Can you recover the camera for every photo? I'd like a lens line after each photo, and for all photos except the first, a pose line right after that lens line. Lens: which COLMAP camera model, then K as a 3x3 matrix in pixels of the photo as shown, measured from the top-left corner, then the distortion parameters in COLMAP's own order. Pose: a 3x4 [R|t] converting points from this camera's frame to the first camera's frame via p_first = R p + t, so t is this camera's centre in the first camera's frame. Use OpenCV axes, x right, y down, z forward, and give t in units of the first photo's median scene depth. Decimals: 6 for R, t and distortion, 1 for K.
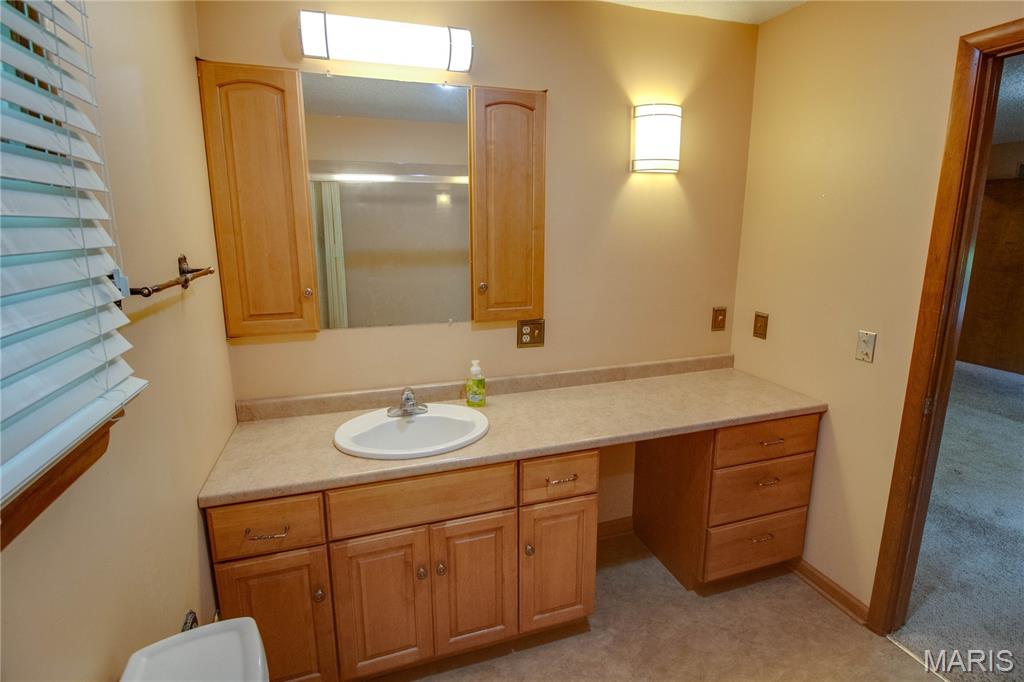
lens RADIAL K [[489.2, 0, 510.3], [0, 489.2, 337.2], [0, 0, 1]] dist [-0.017301, -0.004974]
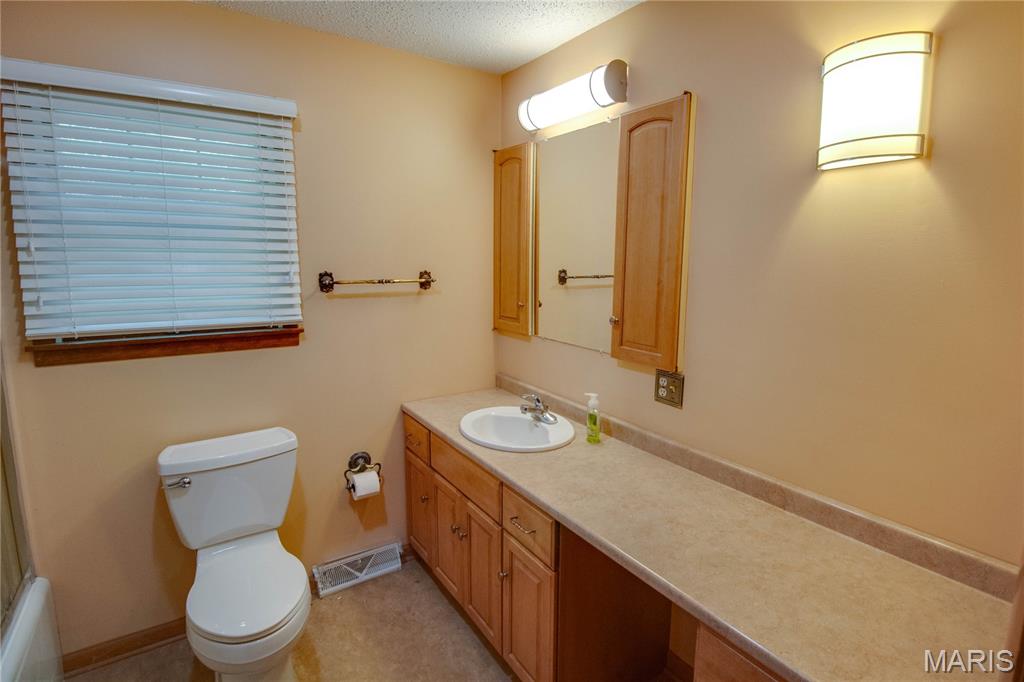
lens RADIAL K [[489.2, 0, 516.4], [0, 489.2, 332.9], [0, 0, 1]] dist [-0.017301, -0.004974]
pose [[0.288800, 0.155956, -0.944602, 0.742928], [-0.218119, 0.971414, 0.093696, -0.121097], [0.932212, 0.178976, 0.314561, 0.503410]]
